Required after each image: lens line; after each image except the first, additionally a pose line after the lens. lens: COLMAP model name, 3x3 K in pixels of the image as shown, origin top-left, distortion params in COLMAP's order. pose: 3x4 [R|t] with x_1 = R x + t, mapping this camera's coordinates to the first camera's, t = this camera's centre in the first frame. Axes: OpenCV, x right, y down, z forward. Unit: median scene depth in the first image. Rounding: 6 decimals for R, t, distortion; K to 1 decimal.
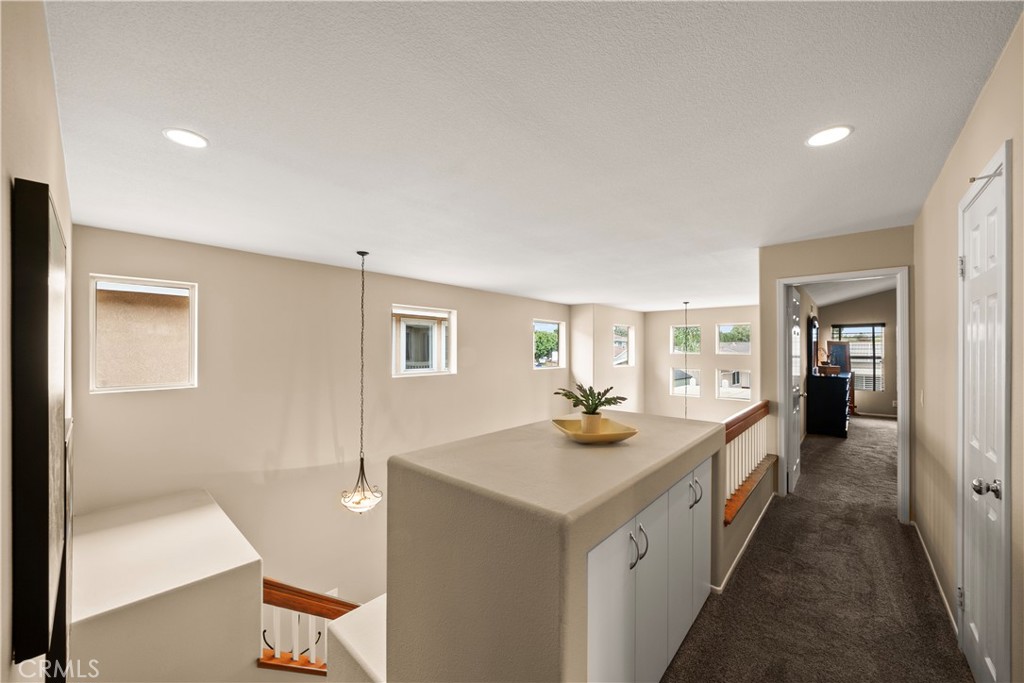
lens RADIAL K [[377.5, 0, 511.4], [0, 377.5, 346.2], [0, 0, 1]] dist [-0.003697, -0.000086]
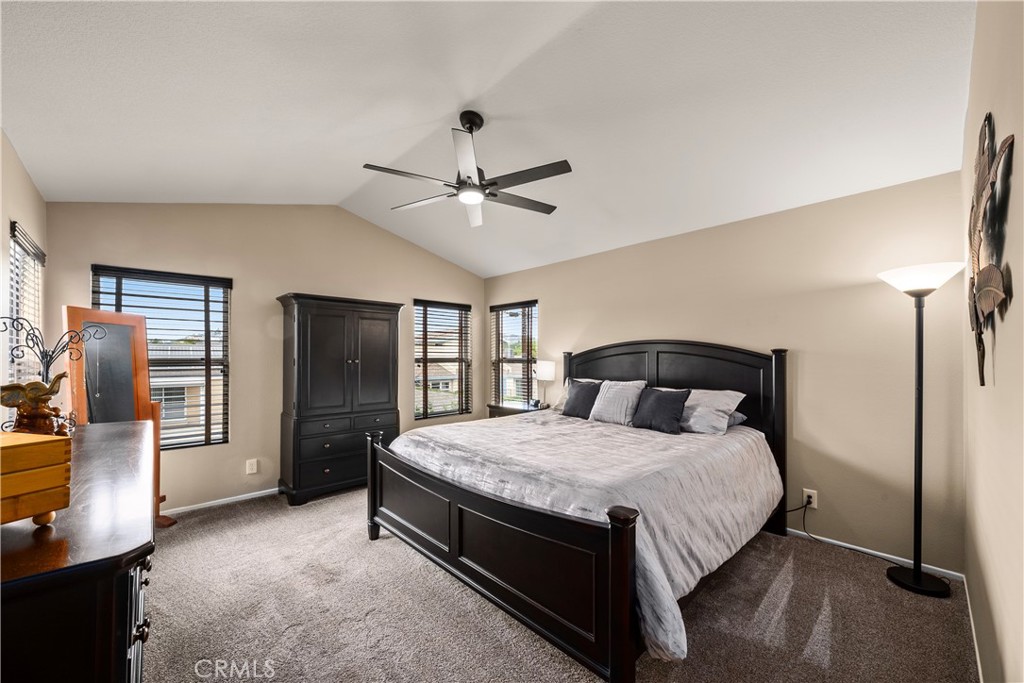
lens RADIAL K [[377.5, 0, 512.4], [0, 377.5, 351.8], [0, 0, 1]] dist [-0.003697, -0.000086]
pose [[0.122807, 0.006690, 0.992408, 0.564607], [-0.002226, 0.999977, -0.006465, 0.022417], [-0.992428, -0.001415, 0.122819, 0.585768]]
